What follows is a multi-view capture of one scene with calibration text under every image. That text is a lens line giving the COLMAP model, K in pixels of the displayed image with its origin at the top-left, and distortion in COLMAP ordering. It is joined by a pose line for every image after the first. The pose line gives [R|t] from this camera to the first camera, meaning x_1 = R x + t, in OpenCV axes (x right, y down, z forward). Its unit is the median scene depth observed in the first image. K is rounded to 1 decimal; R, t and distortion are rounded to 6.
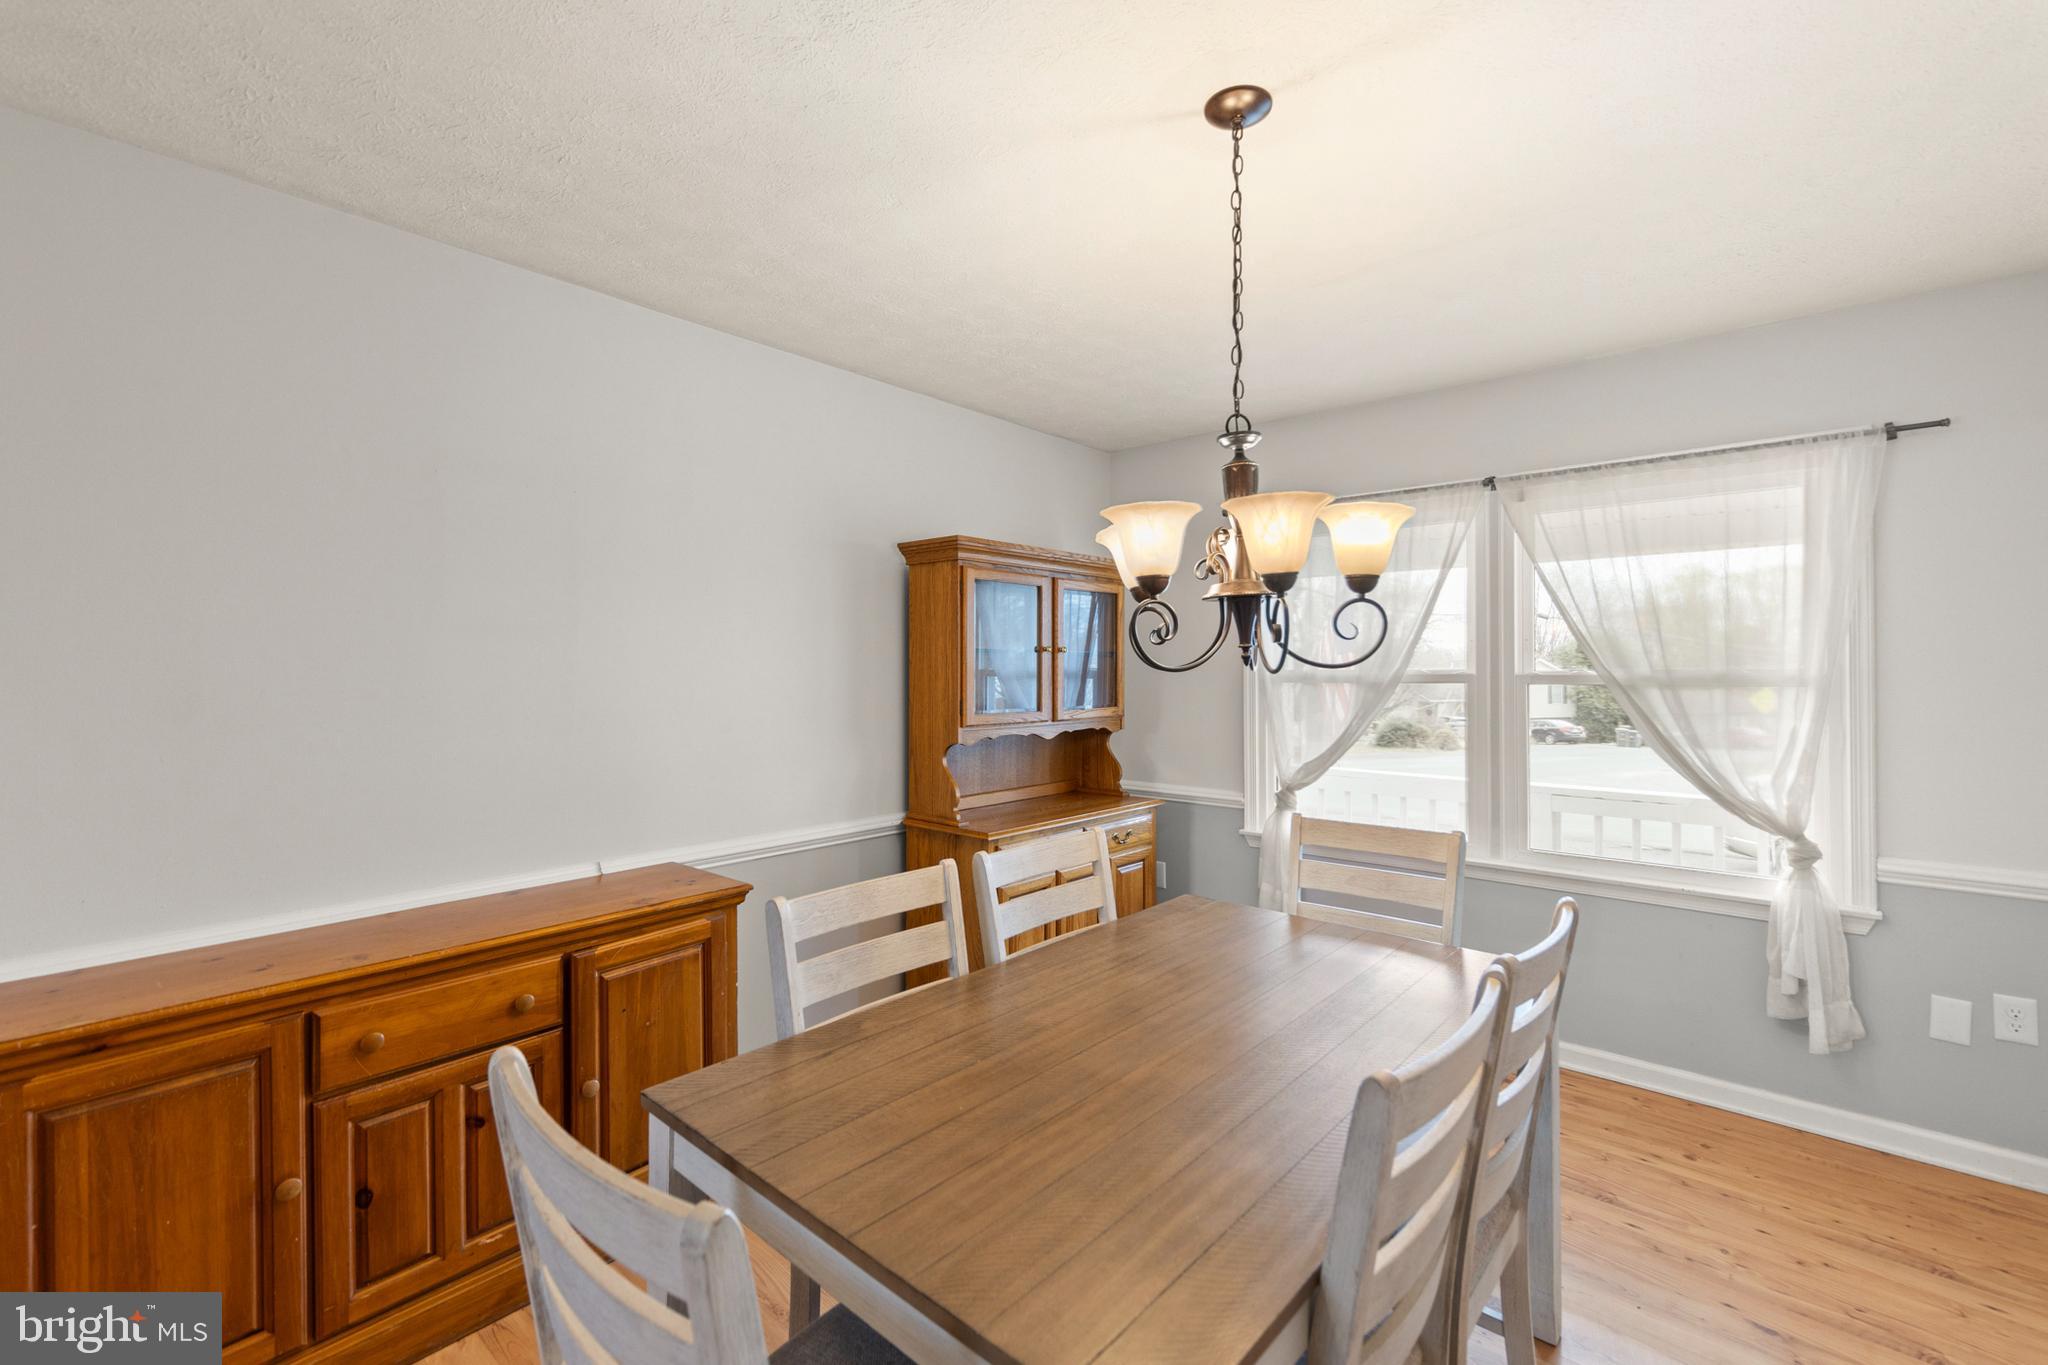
lens RADIAL K [[878.0, 0, 1037.5], [0, 878.0, 677.8], [0, 0, 1]] dist [0.003026, -0.000010]
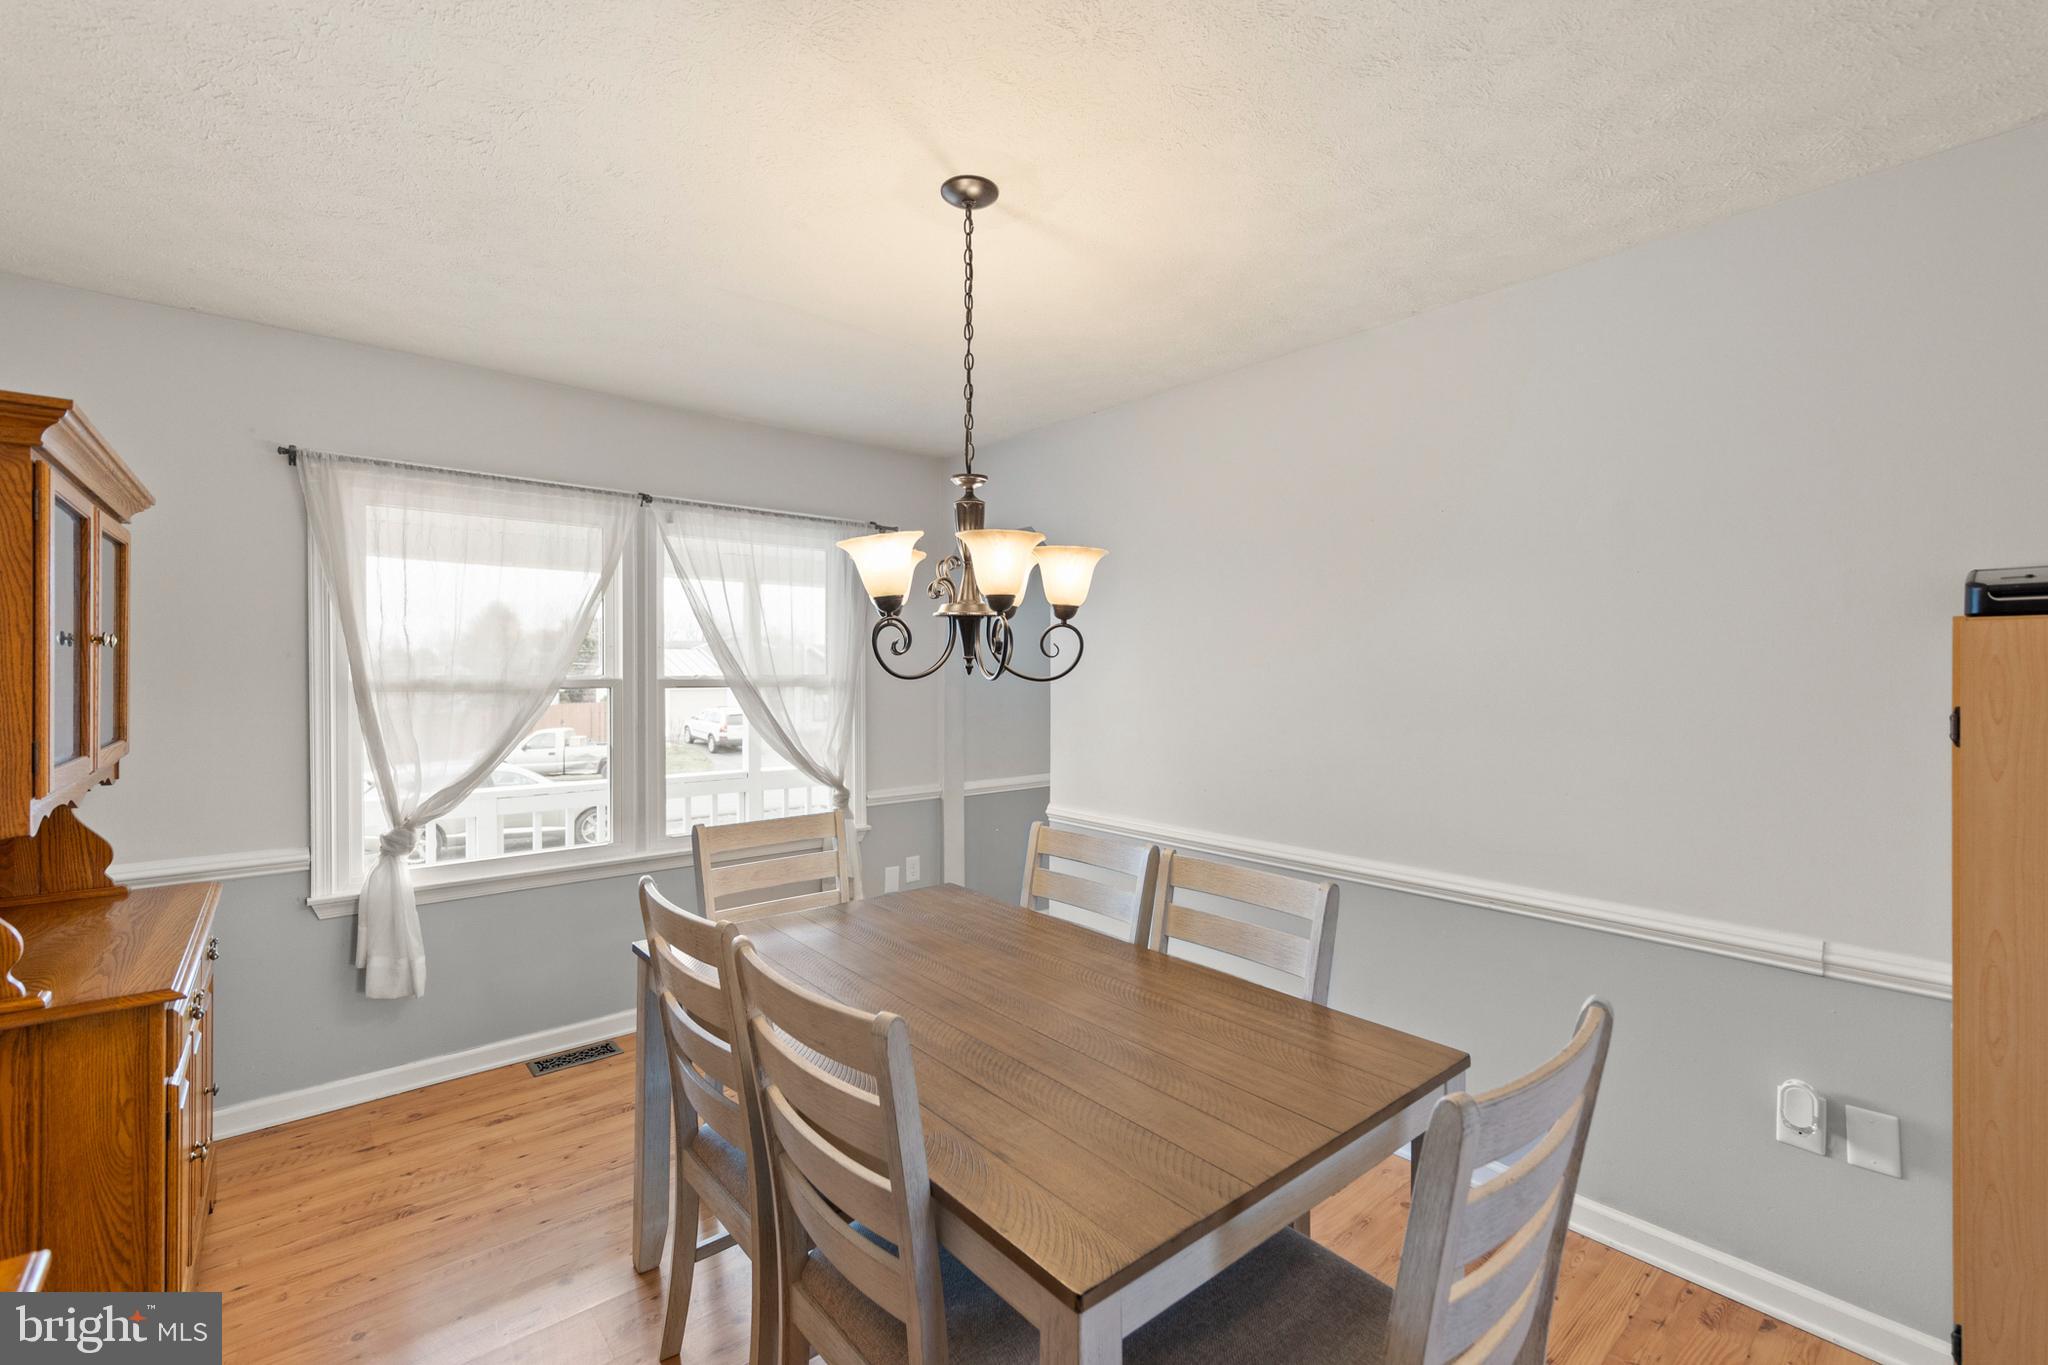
lens RADIAL K [[867.8, 0, 1026.5], [0, 867.8, 695.6], [0, 0, 1]] dist [0.006150, 0.000205]
pose [[0.149149, -0.026058, 0.988471, -0.603724], [0.008376, 0.999650, 0.025089, -0.009083], [-0.988779, 0.004538, 0.149315, 0.507363]]
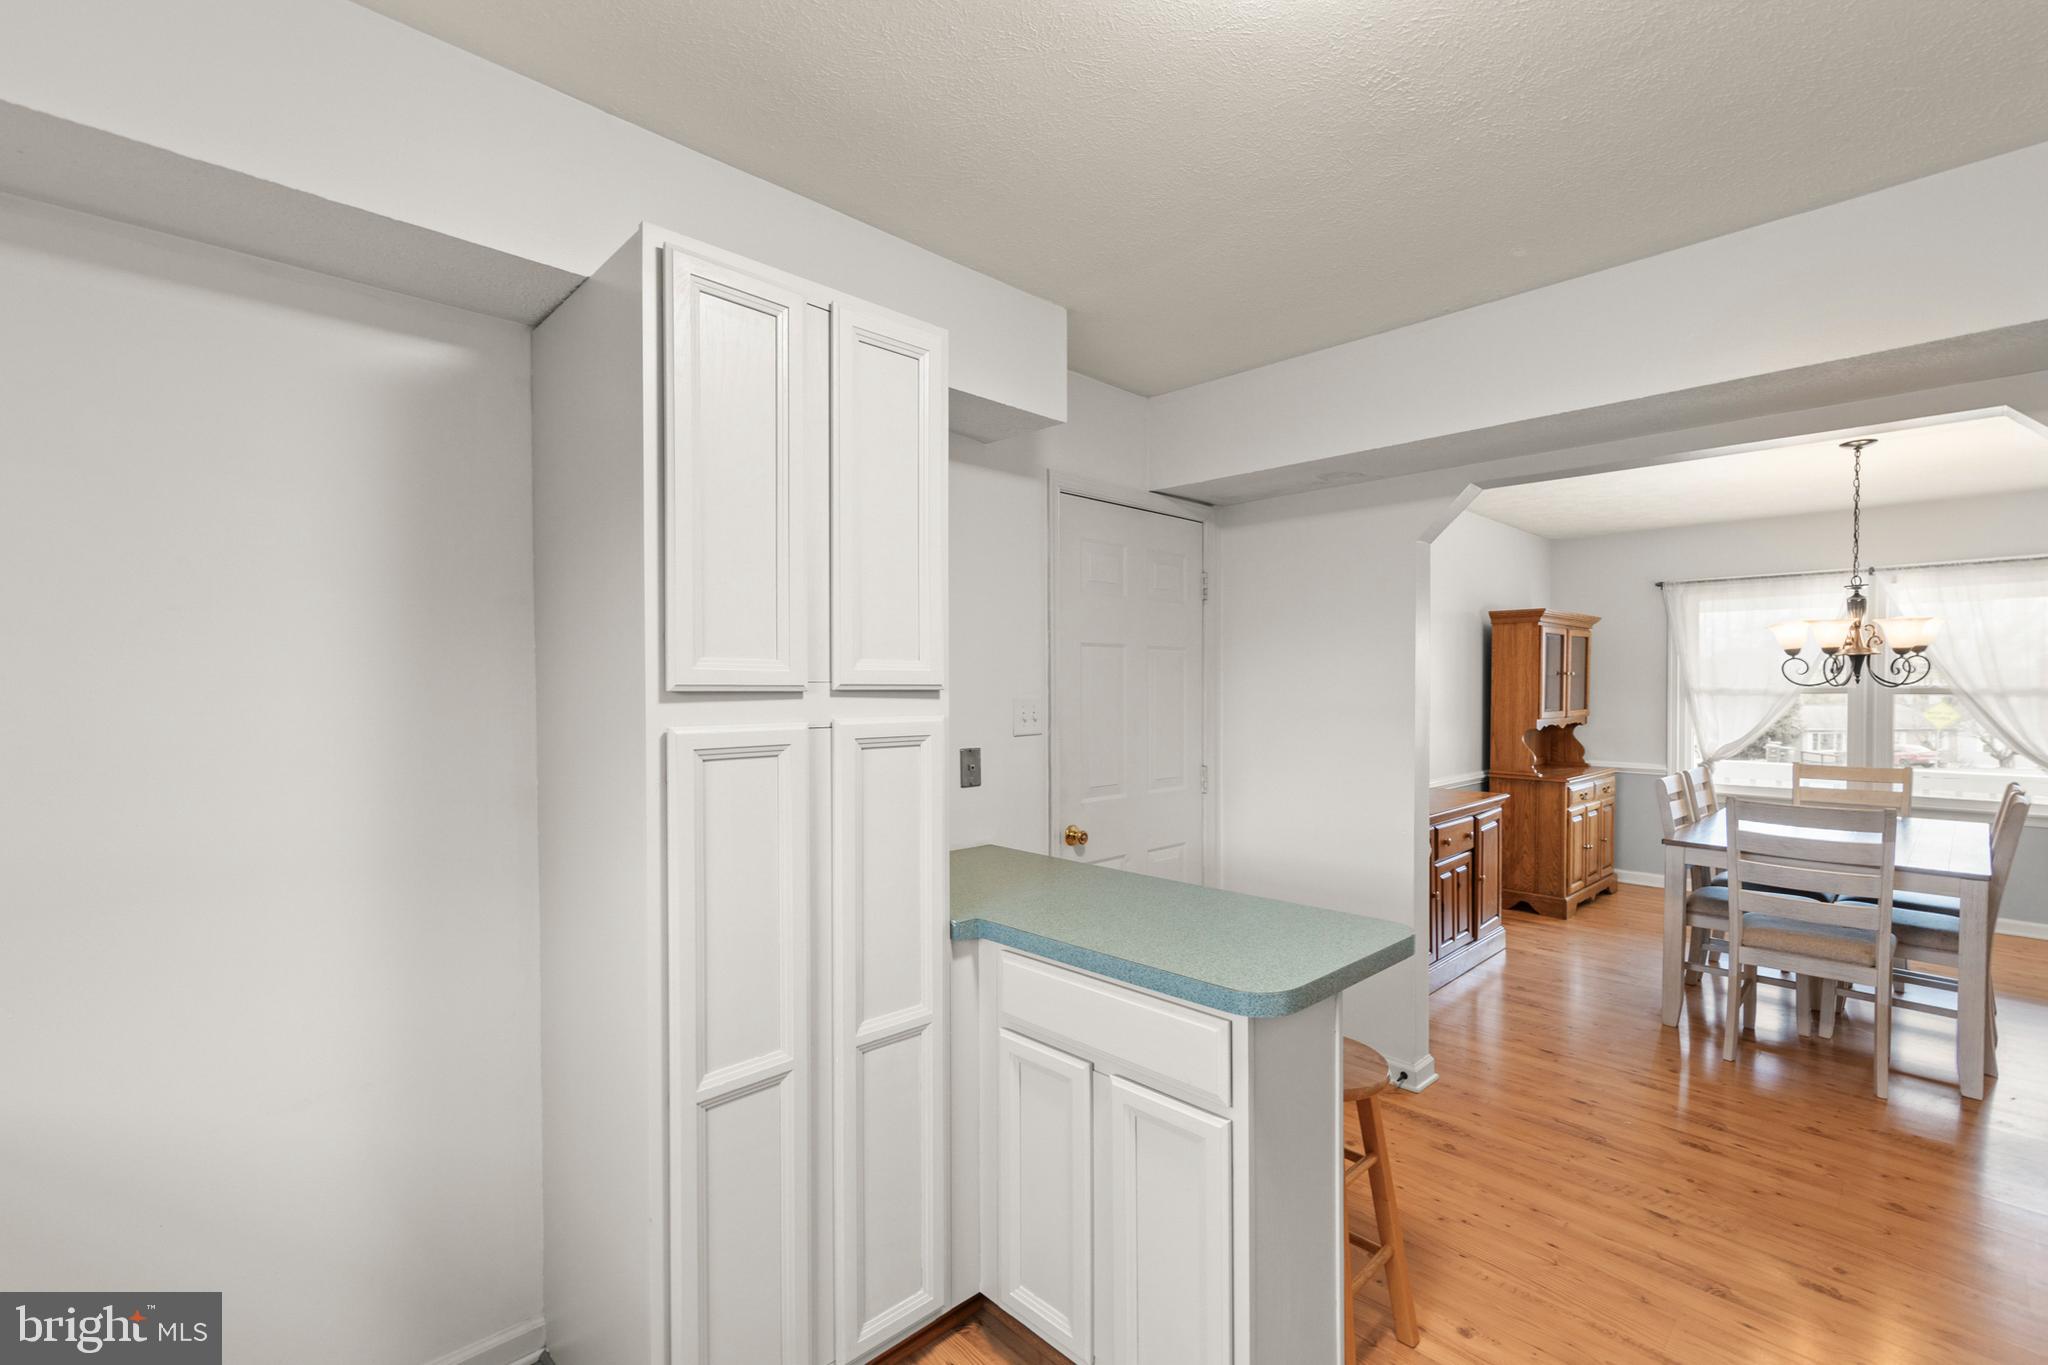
lens RADIAL K [[878.0, 0, 1037.5], [0, 878.0, 677.8], [0, 0, 1]] dist [0.003026, -0.000010]
pose [[0.996027, -0.000112, -0.089050, -1.160347], [-0.001368, 0.999862, -0.016559, 0.005947], [0.089040, 0.016615, 0.995889, -1.017866]]
